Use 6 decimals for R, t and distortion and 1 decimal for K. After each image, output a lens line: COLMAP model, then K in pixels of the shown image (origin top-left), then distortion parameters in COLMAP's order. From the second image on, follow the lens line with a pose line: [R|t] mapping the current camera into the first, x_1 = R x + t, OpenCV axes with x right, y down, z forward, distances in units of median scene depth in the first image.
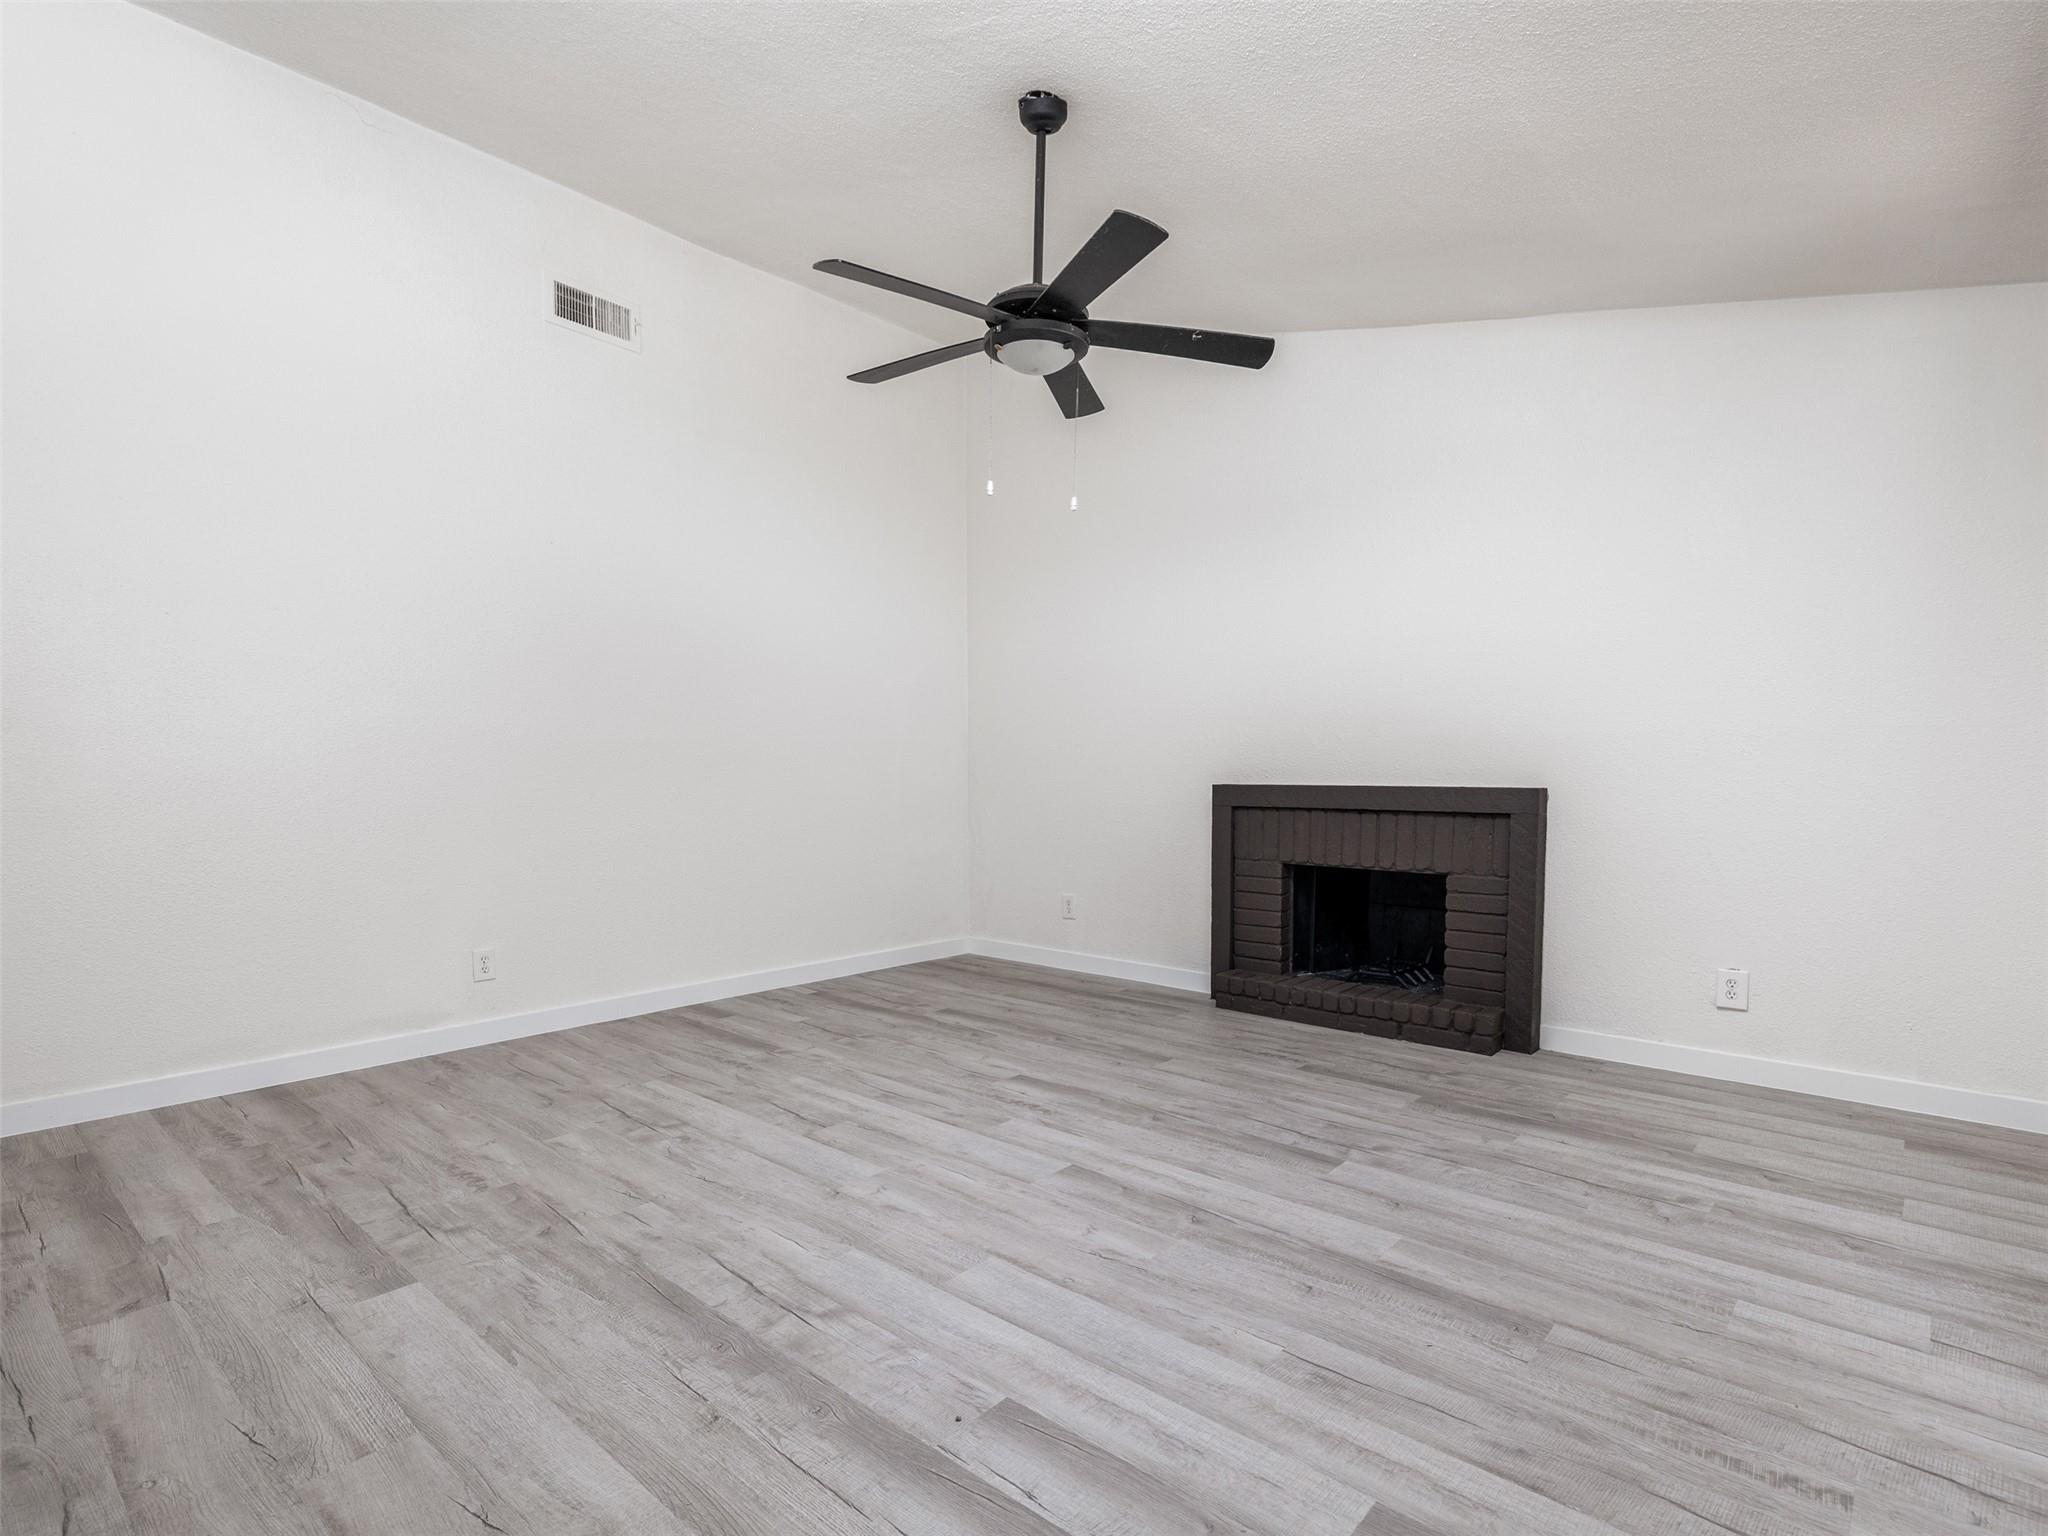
lens RADIAL K [[994.3, 0, 1026.7], [0, 994.3, 767.4], [0, 0, 1]] dist [0.004015, 0.000151]
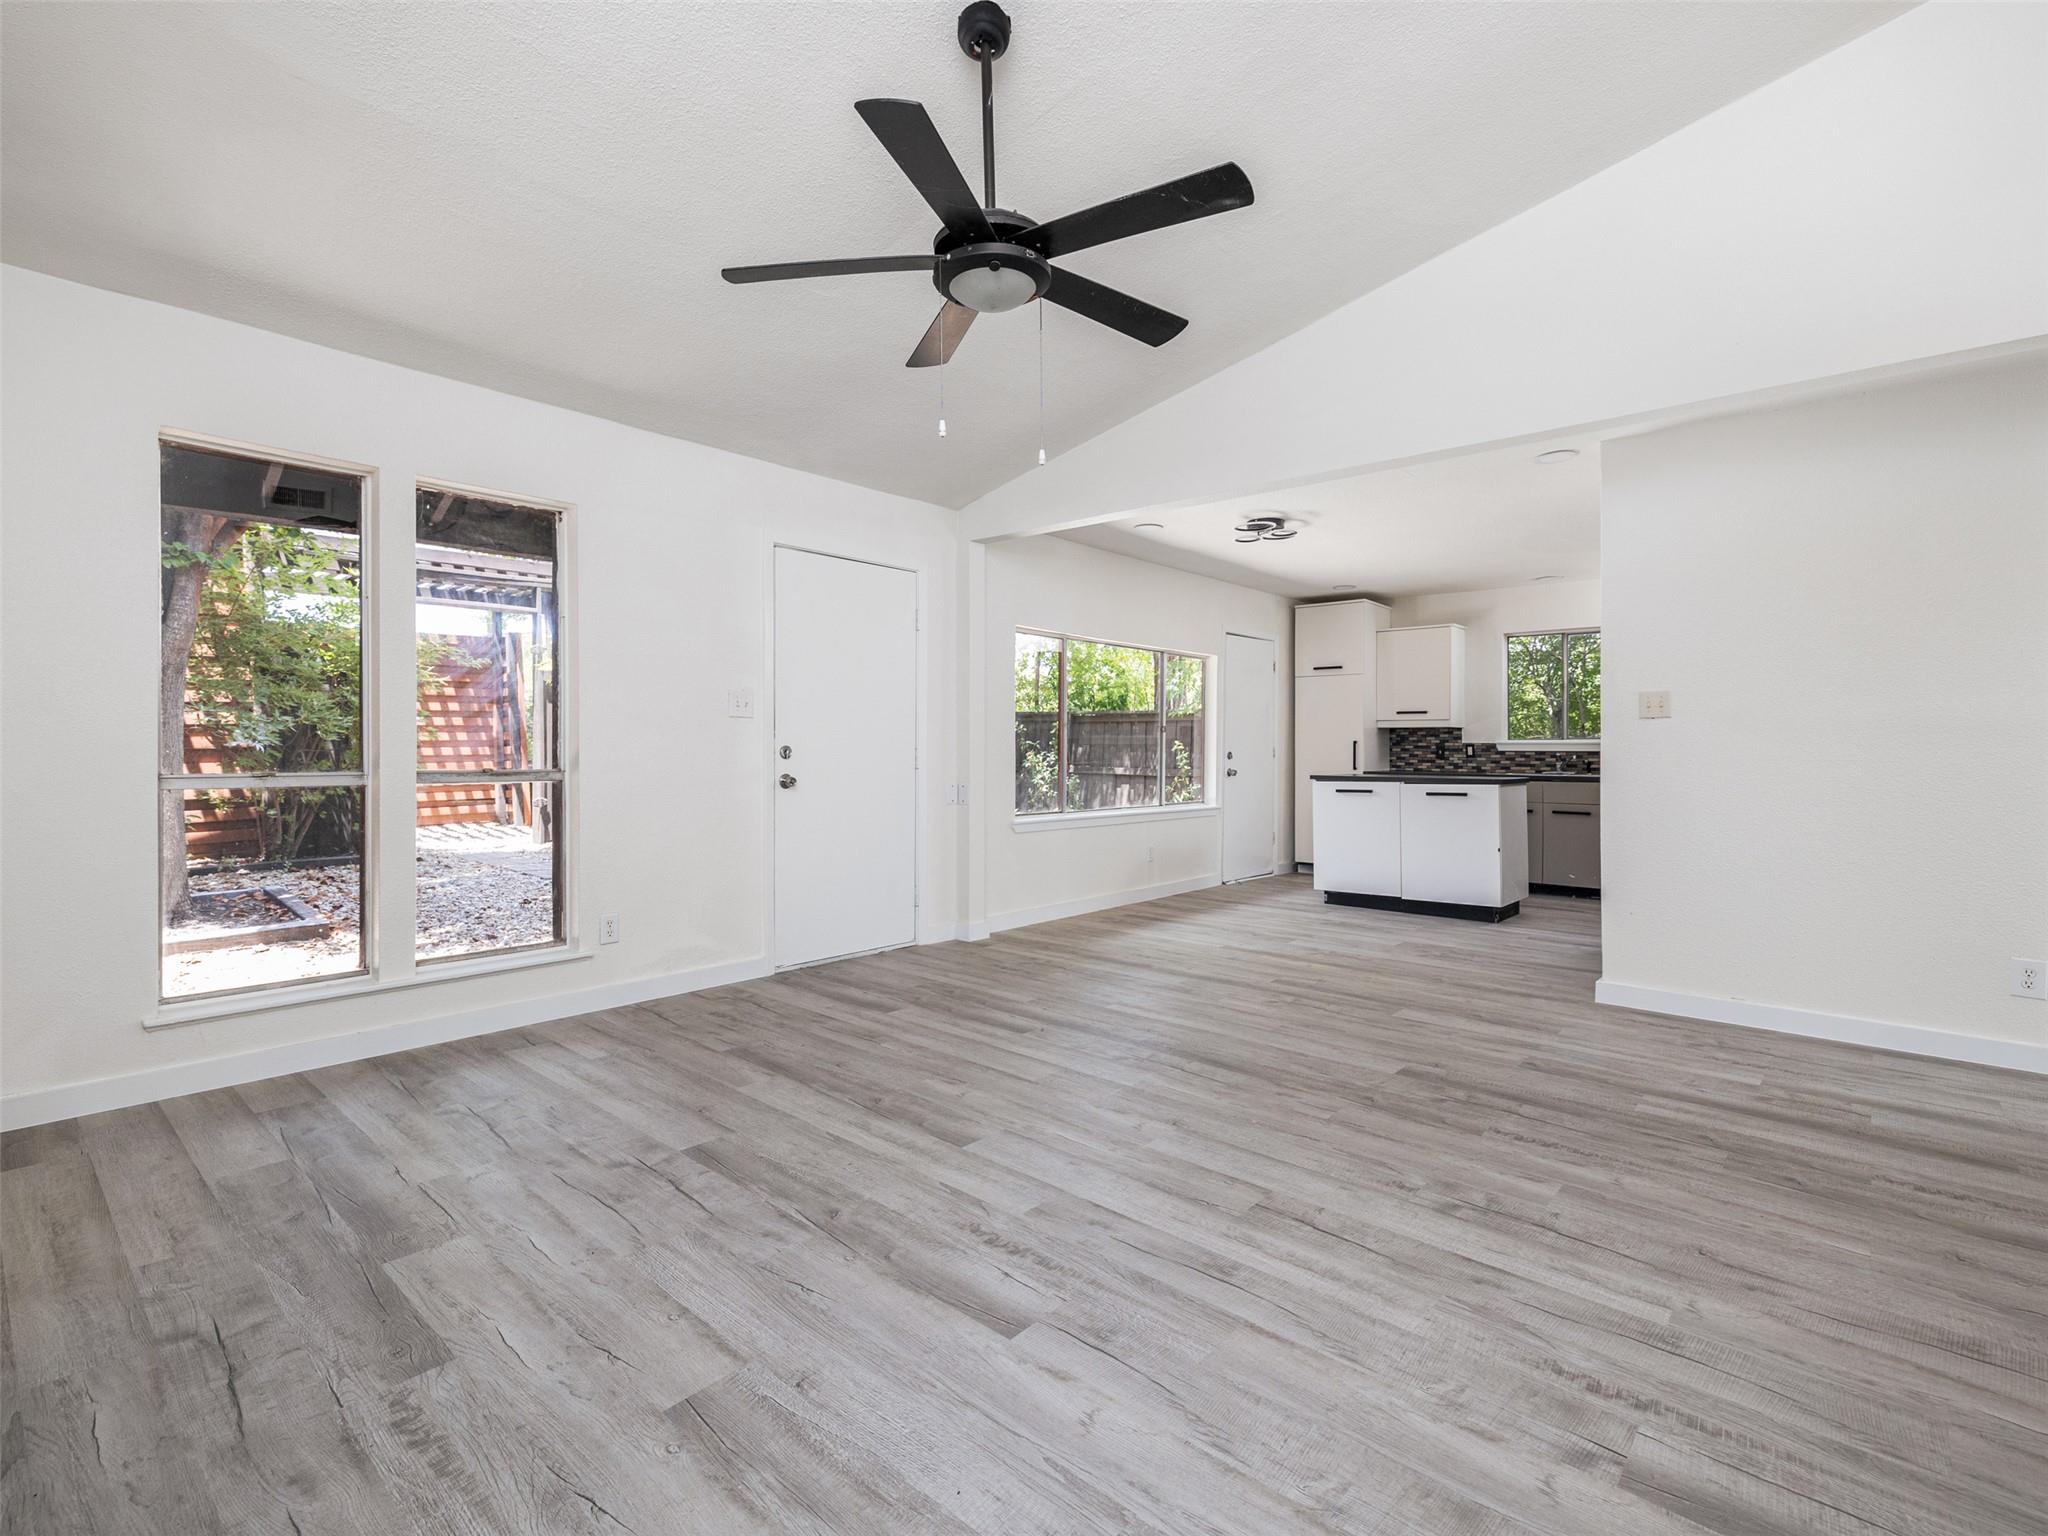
lens RADIAL K [[994.3, 0, 1020.8], [0, 994.3, 756.1], [0, 0, 1]] dist [0.004015, 0.000151]
pose [[-0.999954, -0.006412, 0.007160, -0.018188], [-0.006280, 0.999813, 0.018300, -0.012365], [-0.007276, 0.018254, -0.999807, 1.965874]]
